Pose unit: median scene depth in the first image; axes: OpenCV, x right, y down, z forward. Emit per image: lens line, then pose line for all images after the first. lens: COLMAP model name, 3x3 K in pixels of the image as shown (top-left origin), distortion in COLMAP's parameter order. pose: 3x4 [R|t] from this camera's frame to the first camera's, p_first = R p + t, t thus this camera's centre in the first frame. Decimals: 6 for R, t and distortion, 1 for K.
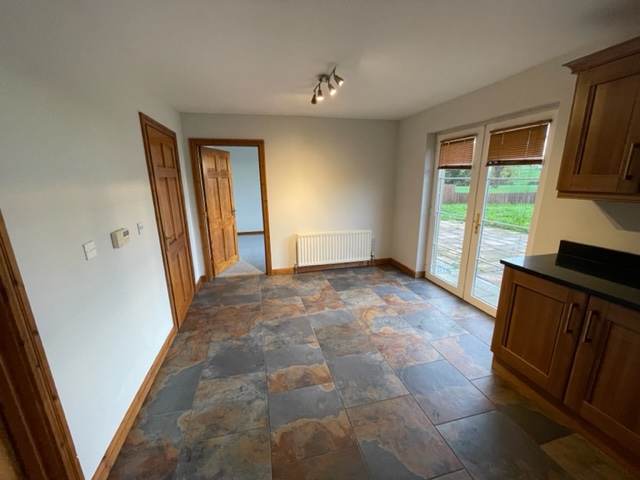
lens RADIAL K [[255.9, 0, 317.1], [0, 255.9, 240.6], [0, 0, 1]] dist [-0.000319, -0.000564]
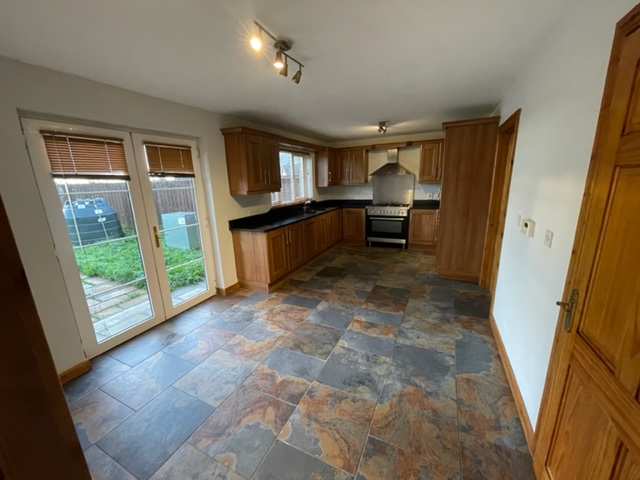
lens RADIAL K [[255.9, 0, 317.1], [0, 255.9, 240.6], [0, 0, 1]] dist [-0.000319, -0.000564]
pose [[-0.768625, -0.109555, 0.630249, -0.556865], [0.197320, 0.896581, 0.396493, -0.402380], [-0.608507, 0.429115, -0.667517, 1.640348]]
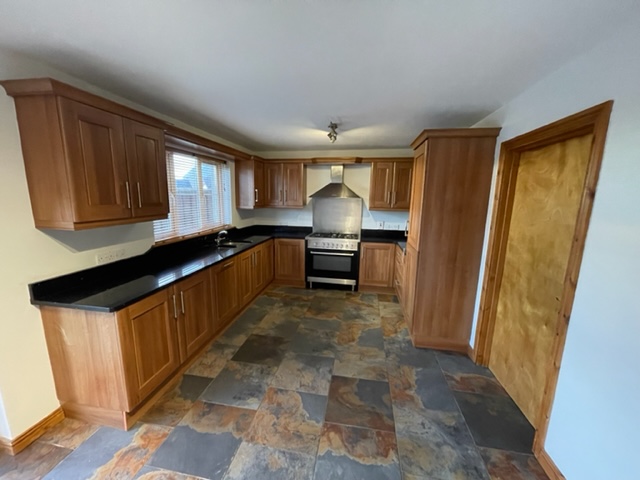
lens RADIAL K [[255.9, 0, 317.1], [0, 255.9, 240.6], [0, 0, 1]] dist [-0.000319, -0.000564]
pose [[-0.915424, -0.070772, 0.396219, -0.153198], [0.093255, 0.920337, 0.379846, -0.306074], [-0.391538, 0.384670, -0.835899, 1.110937]]
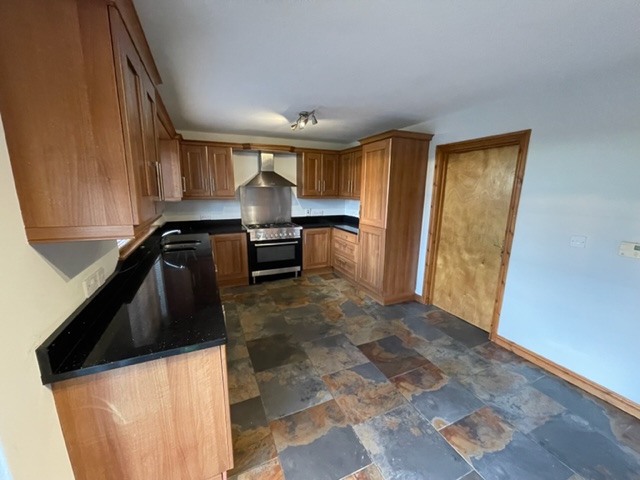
lens RADIAL K [[255.9, 0, 317.1], [0, 255.9, 240.6], [0, 0, 1]] dist [-0.000319, -0.000564]
pose [[-0.984000, 0.040475, -0.173512, 0.499754], [-0.038851, 0.901677, 0.430661, -0.321800], [0.173883, 0.430512, -0.885677, 1.212450]]
